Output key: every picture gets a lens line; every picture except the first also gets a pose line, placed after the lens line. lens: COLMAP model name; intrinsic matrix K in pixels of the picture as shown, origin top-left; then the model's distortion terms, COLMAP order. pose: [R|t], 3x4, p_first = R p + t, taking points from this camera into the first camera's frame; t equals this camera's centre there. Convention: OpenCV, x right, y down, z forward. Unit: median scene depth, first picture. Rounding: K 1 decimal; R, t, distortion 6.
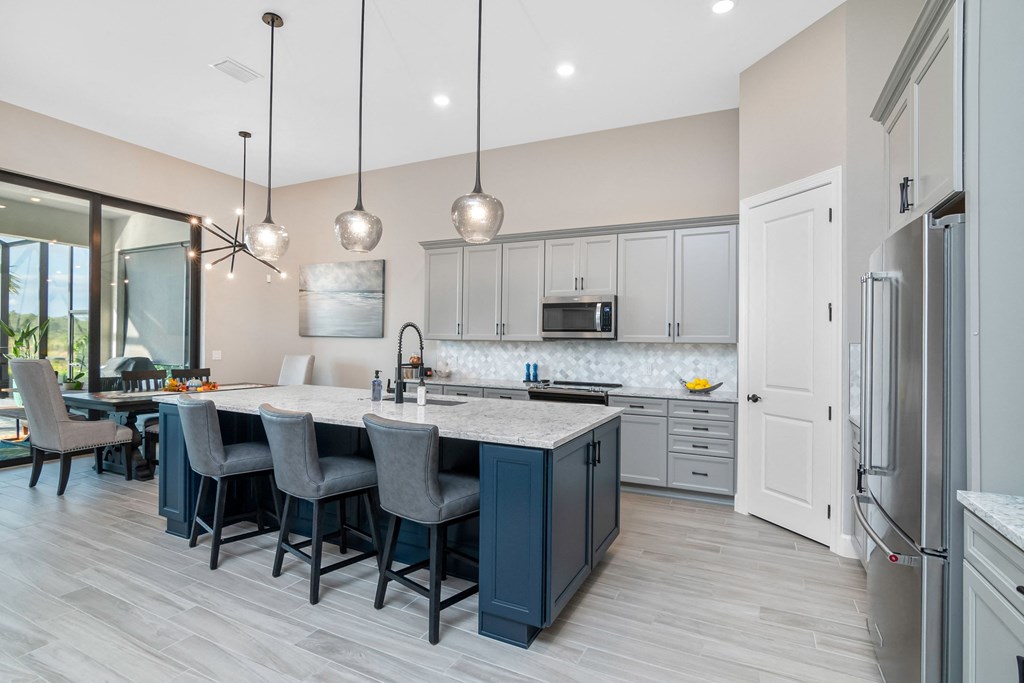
lens RADIAL K [[501.2, 0, 507.1], [0, 501.2, 344.0], [0, 0, 1]] dist [-0.035921, 0.013453]
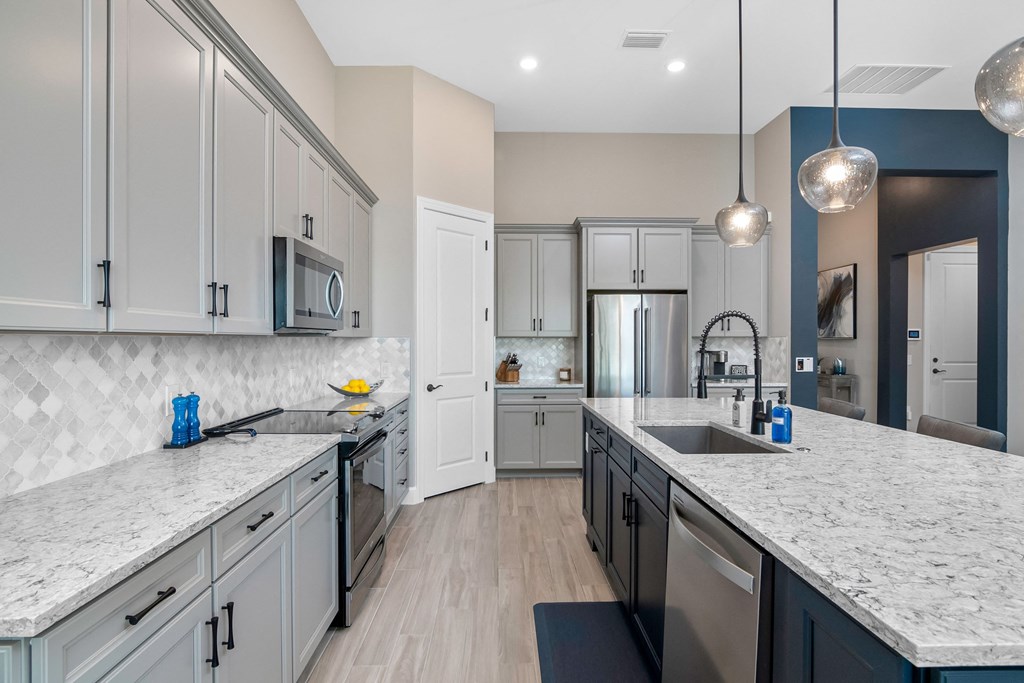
lens RADIAL K [[503.6, 0, 512.0], [0, 503.6, 341.5], [0, 0, 1]] dist [-0.019026, 0.000910]
pose [[-0.456129, -0.019176, 0.889707, -0.411028], [-0.004698, 0.999806, 0.019141, -0.009556], [-0.889901, 0.004551, -0.456130, 1.004310]]
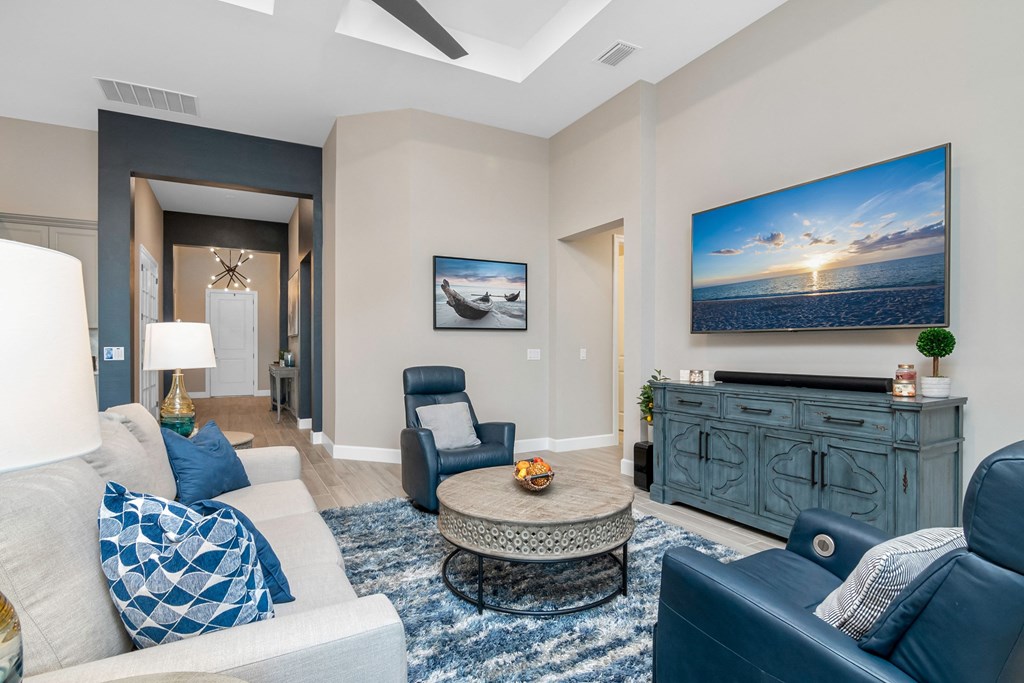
lens RADIAL K [[501.2, 0, 507.1], [0, 501.2, 344.0], [0, 0, 1]] dist [-0.035921, 0.013453]
pose [[-0.811824, -0.013051, 0.583757, -1.034496], [-0.011295, 0.999914, 0.006648, 0.014115], [-0.583793, -0.001197, -0.811901, 0.428361]]
